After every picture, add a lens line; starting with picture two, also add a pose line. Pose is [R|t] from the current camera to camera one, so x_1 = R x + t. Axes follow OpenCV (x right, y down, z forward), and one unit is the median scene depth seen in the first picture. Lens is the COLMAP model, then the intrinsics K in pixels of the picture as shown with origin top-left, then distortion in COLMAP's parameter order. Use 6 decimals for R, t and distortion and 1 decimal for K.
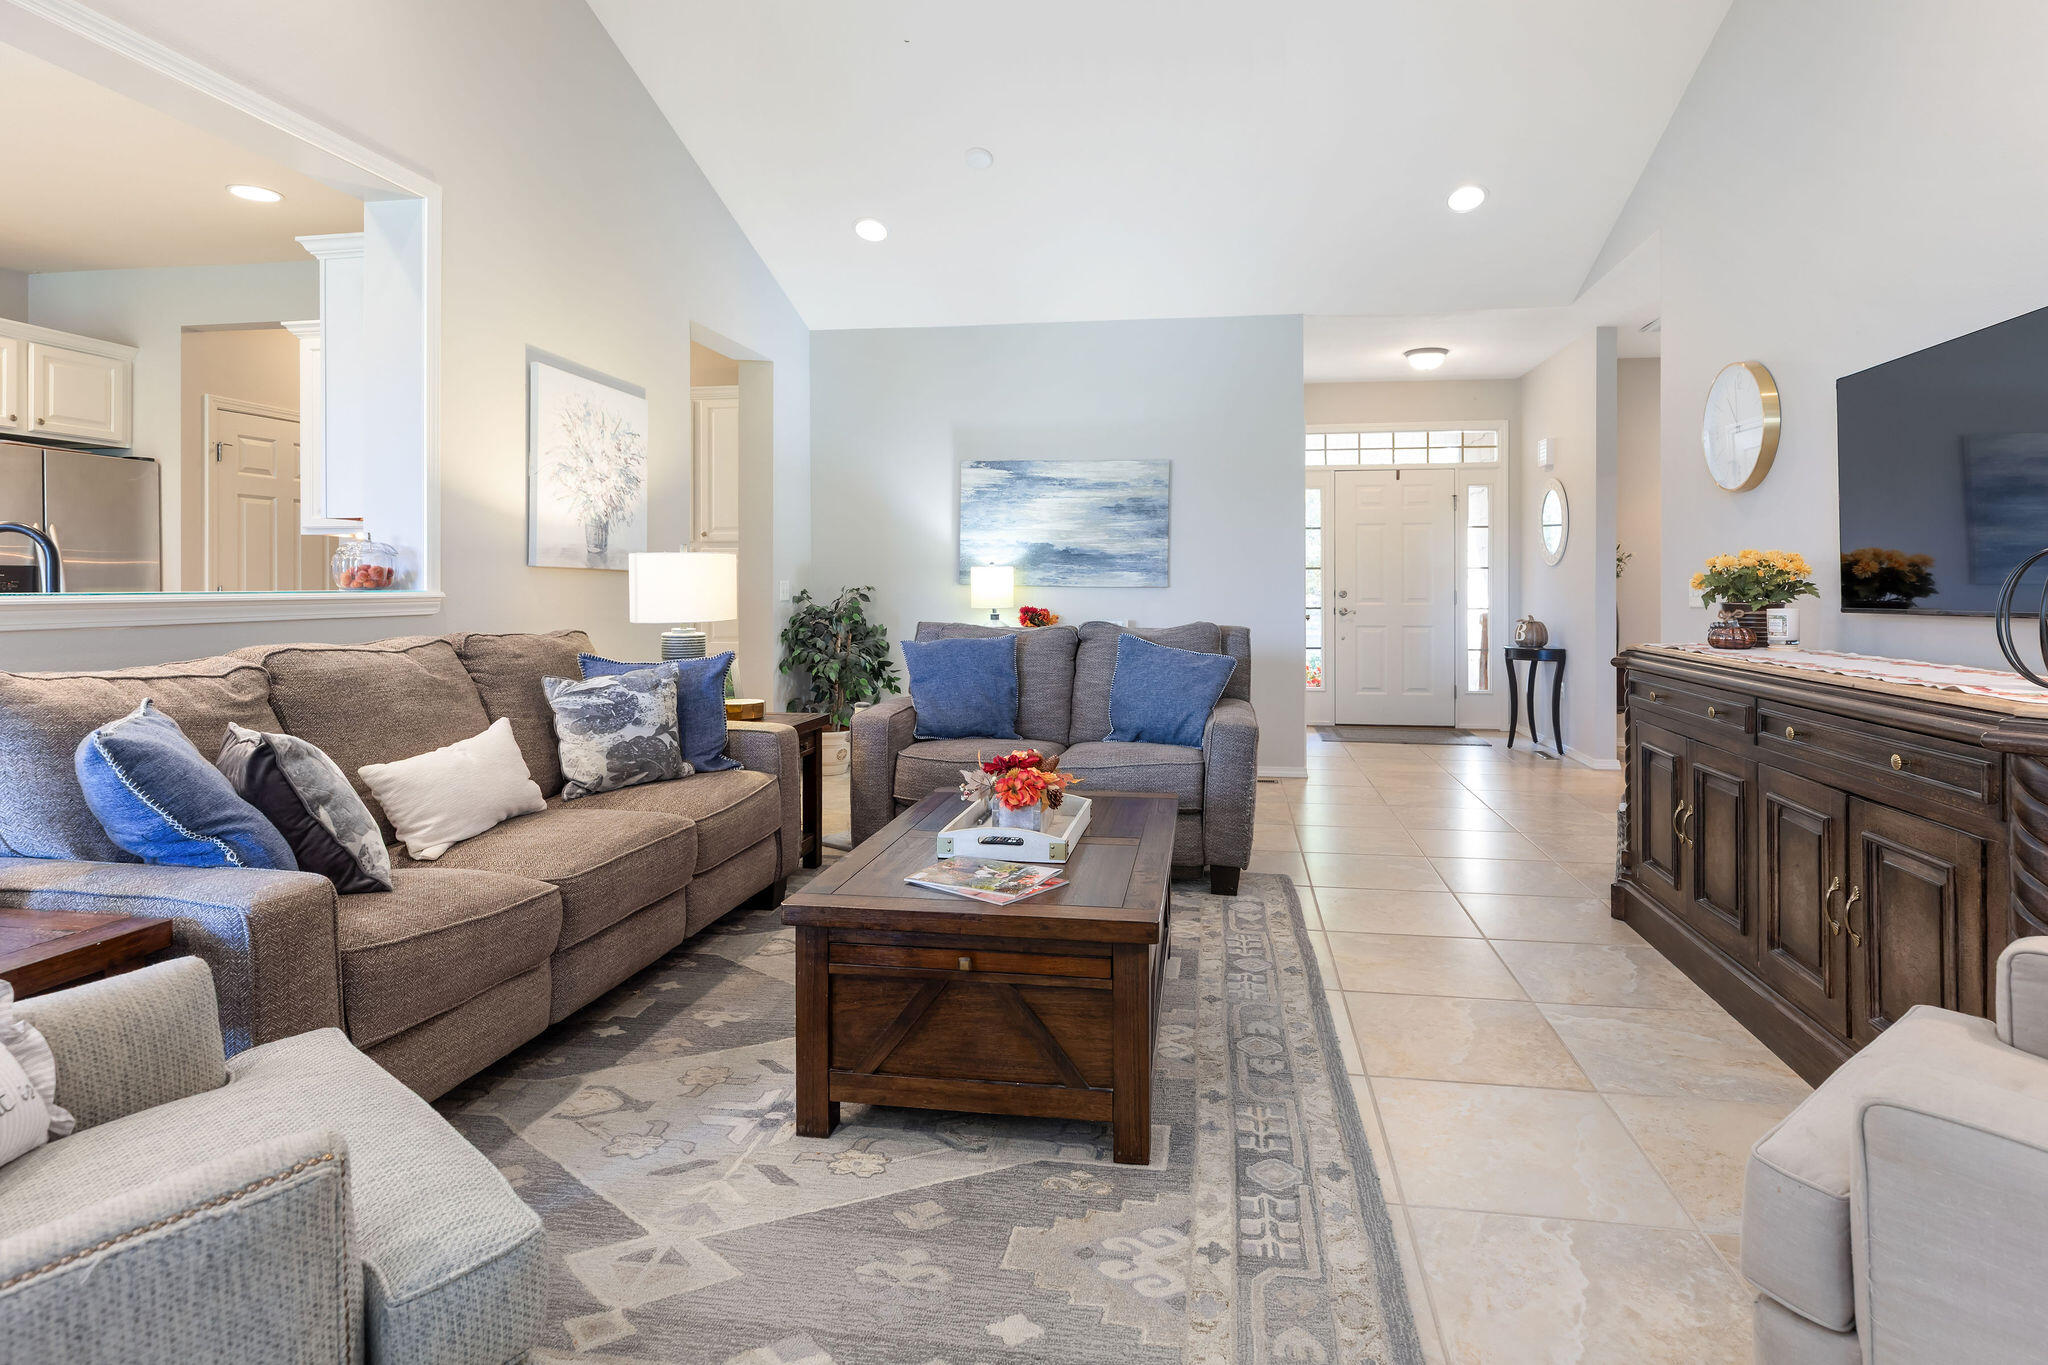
lens RADIAL K [[1027.7, 0, 1060.6], [0, 1027.7, 585.3], [0, 0, 1]] dist [-0.003510, 0.000881]
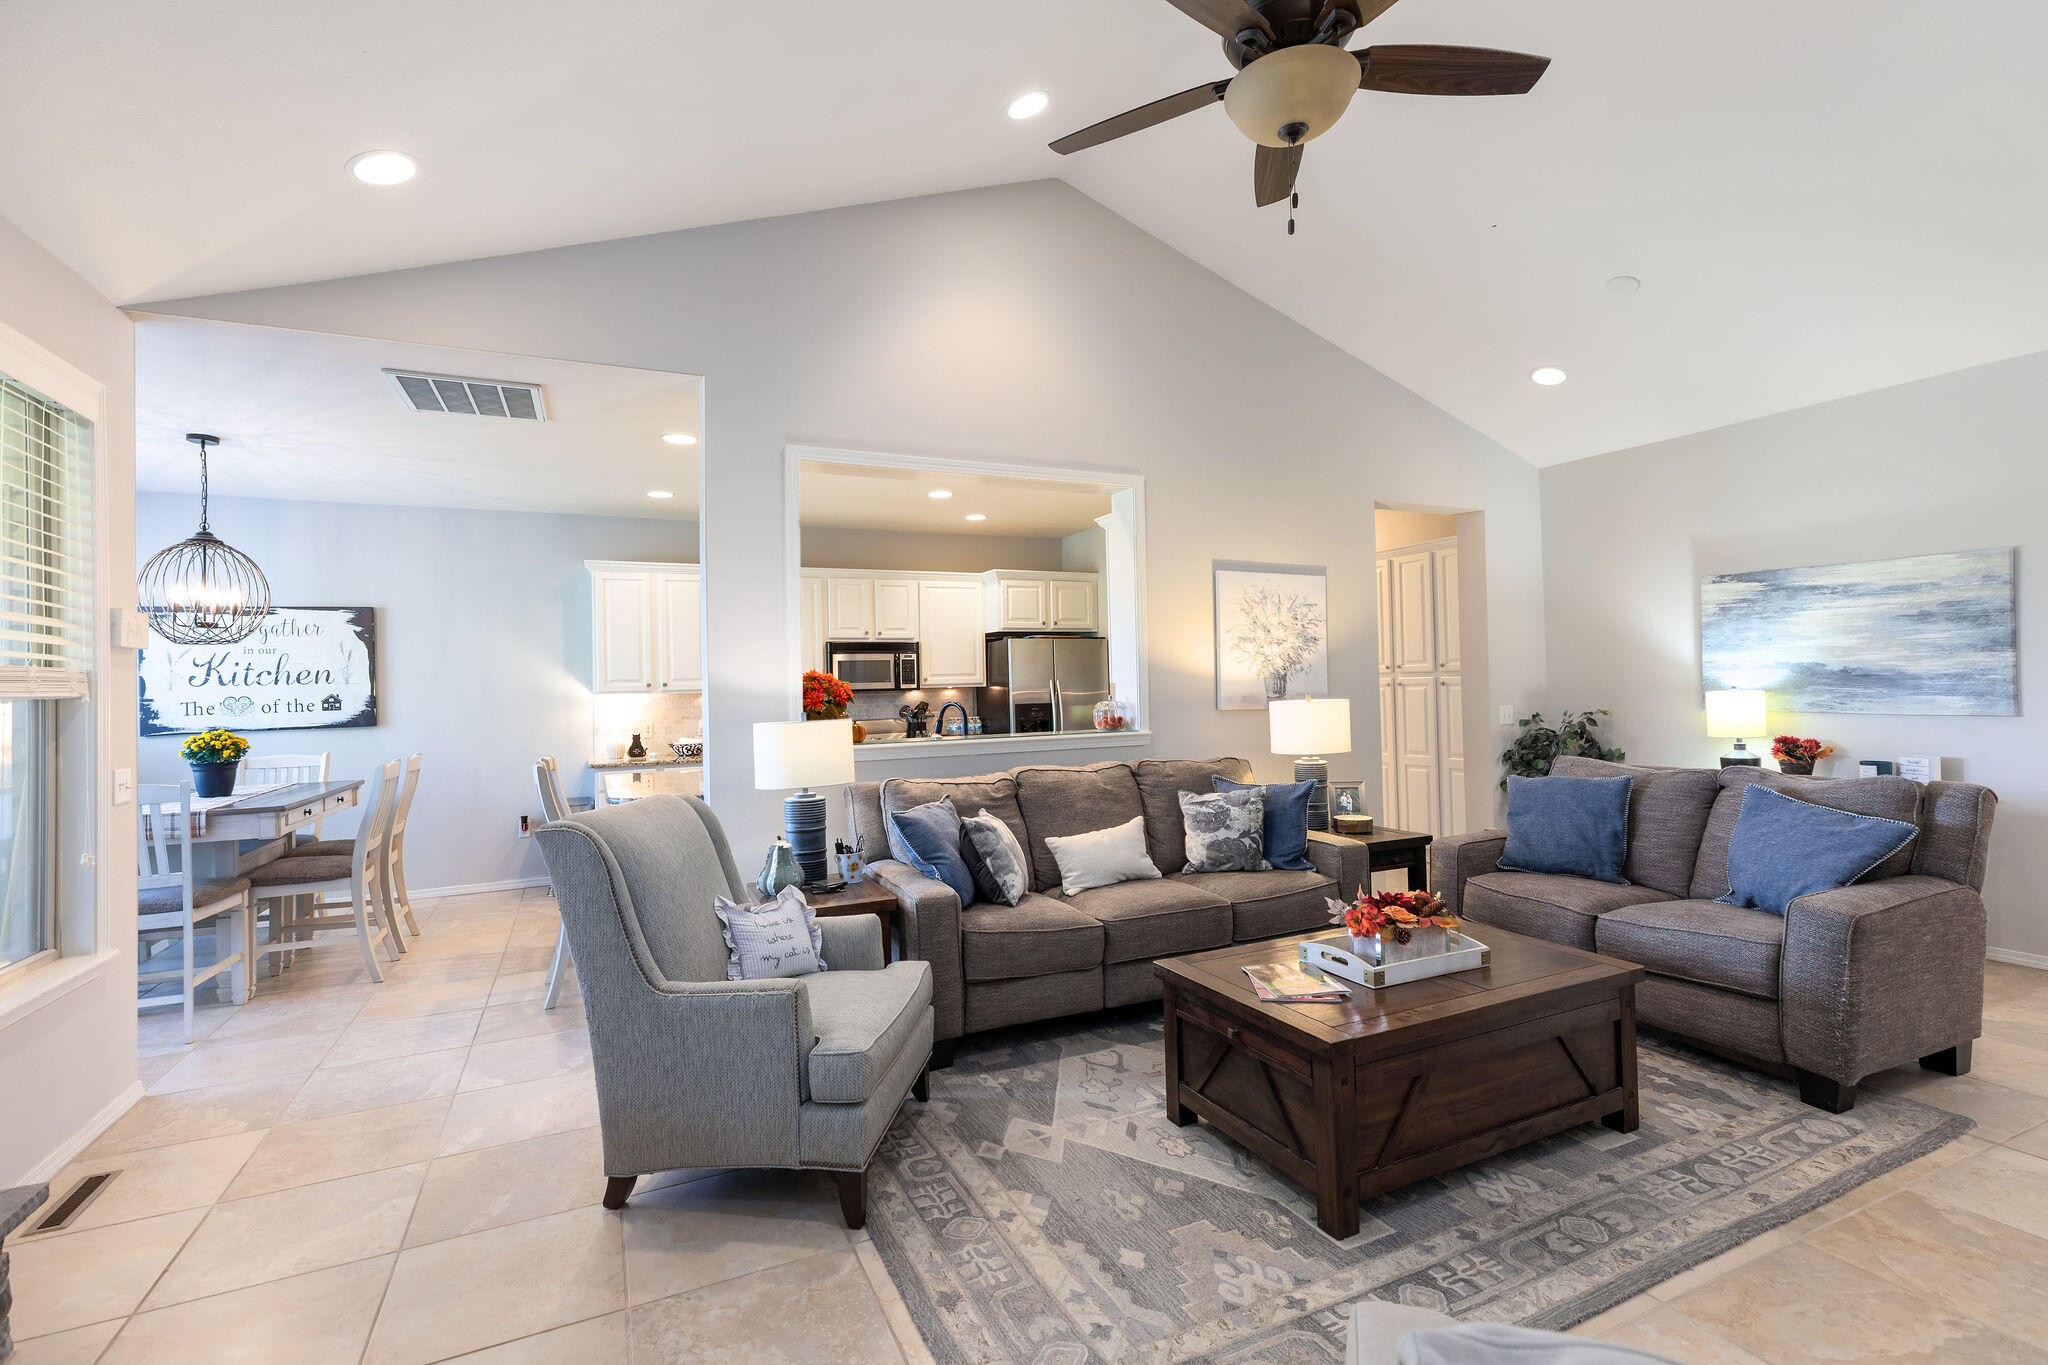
lens RADIAL K [[925.8, 0, 1029.1], [0, 925.8, 675.9], [0, 0, 1]] dist [0.003190, -0.000137]
pose [[0.562745, -0.023075, -0.826309, 0.507970], [0.022248, 0.999671, -0.012764, -0.068451], [0.826331, -0.011201, 0.563073, 0.044236]]
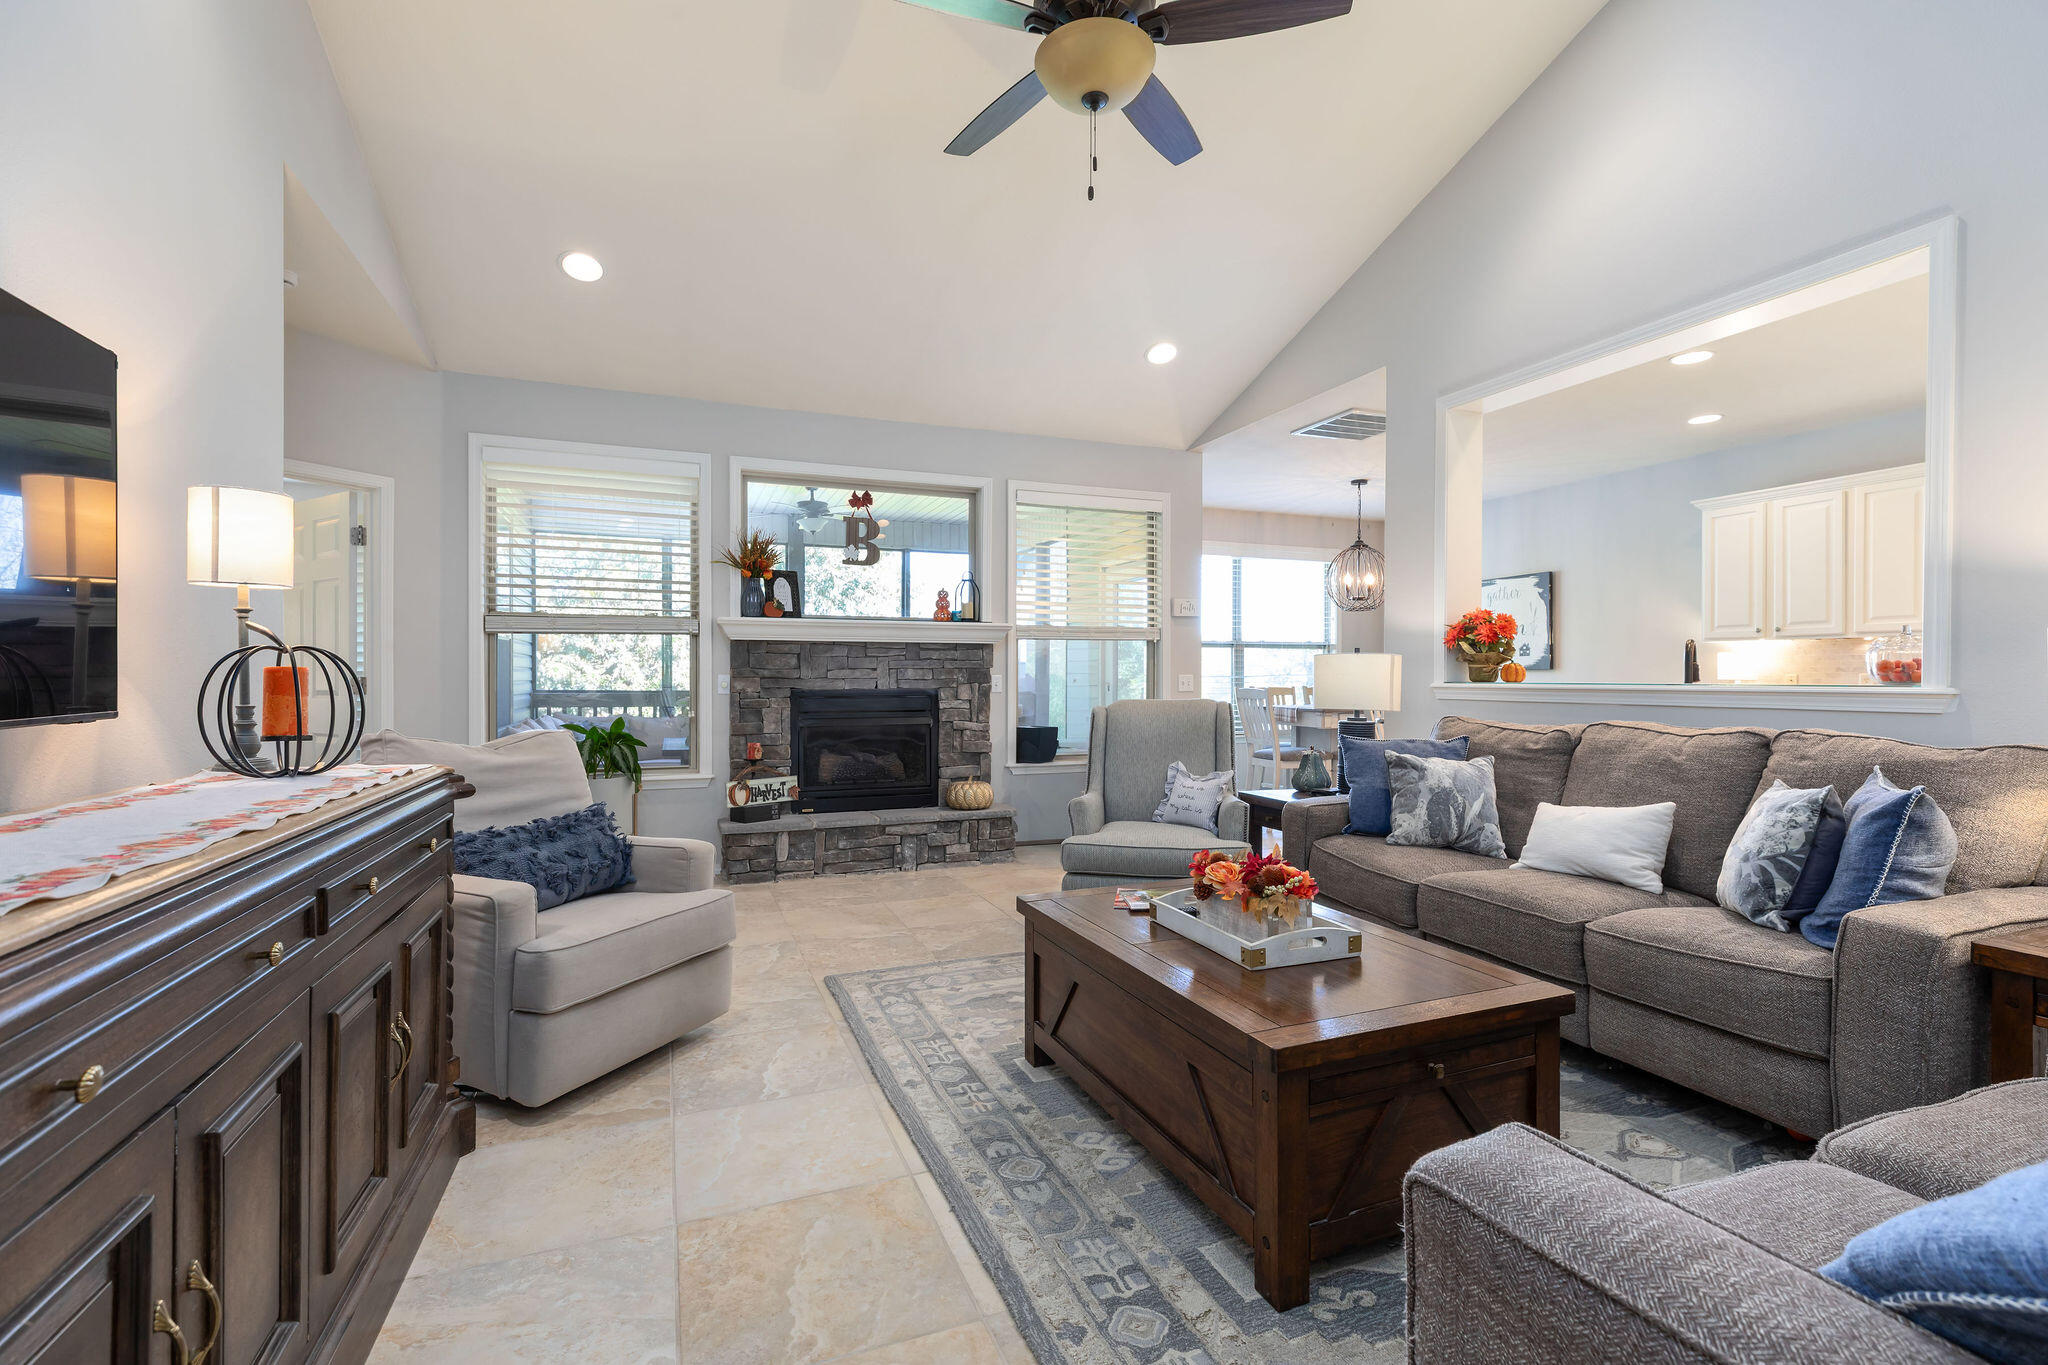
lens RADIAL K [[925.8, 0, 1025.1], [0, 925.8, 680.6], [0, 0, 1]] dist [0.003190, -0.000137]
pose [[-0.859991, 0.004104, -0.510292, 0.491252], [0.001649, 0.999985, 0.005264, -0.003741], [0.510306, 0.003686, -0.859985, 1.362566]]
